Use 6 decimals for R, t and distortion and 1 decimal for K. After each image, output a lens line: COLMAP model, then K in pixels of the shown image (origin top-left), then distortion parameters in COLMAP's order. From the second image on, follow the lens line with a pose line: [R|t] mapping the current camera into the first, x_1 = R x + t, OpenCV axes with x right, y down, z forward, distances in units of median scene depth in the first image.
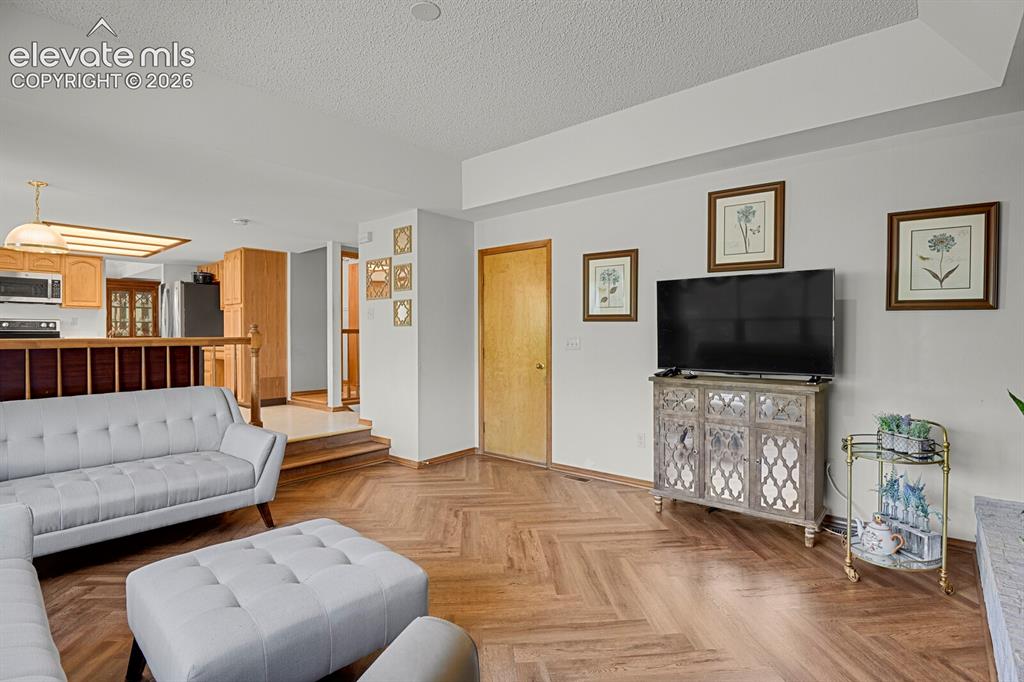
lens RADIAL K [[500.0, 0, 527.6], [0, 500.0, 339.7], [0, 0, 1]] dist [-0.026068, -0.004090]
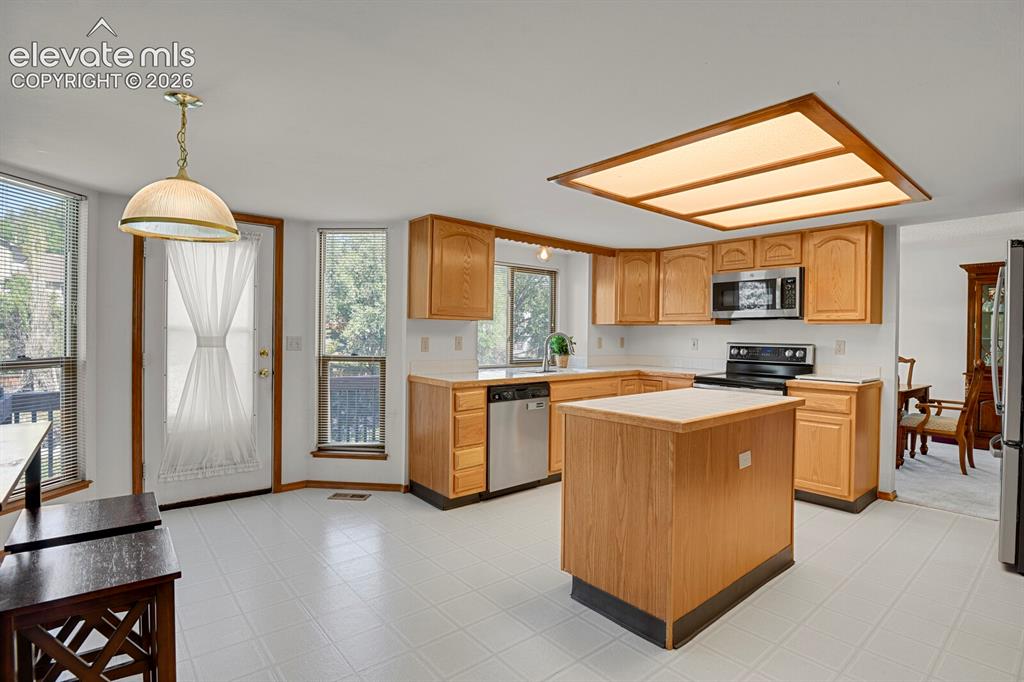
lens RADIAL K [[500.0, 0, 516.7], [0, 500.0, 334.6], [0, 0, 1]] dist [-0.026068, -0.004090]
pose [[-0.172209, -0.001681, -0.985059, -0.467895], [-0.016180, 0.999868, 0.001123, -0.071334], [0.984928, 0.016132, -0.172213, 1.116456]]
